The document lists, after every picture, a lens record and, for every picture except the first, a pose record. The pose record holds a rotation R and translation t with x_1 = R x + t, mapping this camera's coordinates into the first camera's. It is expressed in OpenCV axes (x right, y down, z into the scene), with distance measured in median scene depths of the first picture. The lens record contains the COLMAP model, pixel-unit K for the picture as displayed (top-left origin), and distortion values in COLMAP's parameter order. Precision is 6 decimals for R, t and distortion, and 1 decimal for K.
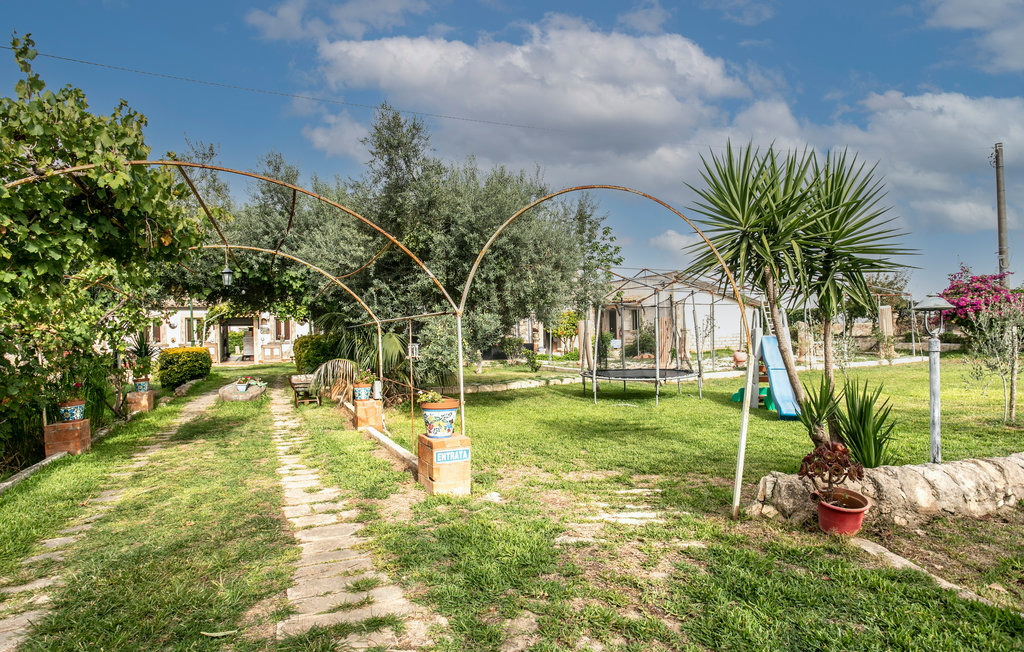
lens RADIAL K [[579.2, 0, 512.0], [0, 579.2, 326.0], [0, 0, 1]] dist [-0.000371, -0.000046]
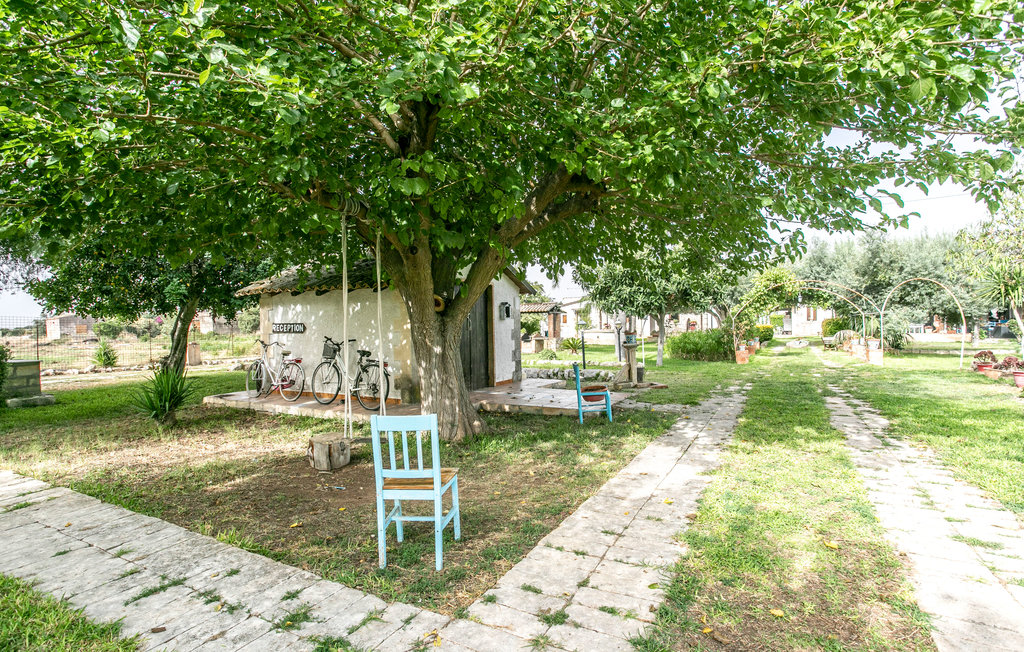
lens RADIAL K [[506.2, 0, 512.0], [0, 506.2, 326.0], [0, 0, 1]] dist [-0.000425, -0.000144]
pose [[0.620049, 0.018058, -0.784355, 0.396042], [0.008305, 0.999528, 0.029577, -0.022723], [0.784519, -0.024854, 0.619606, -1.117524]]
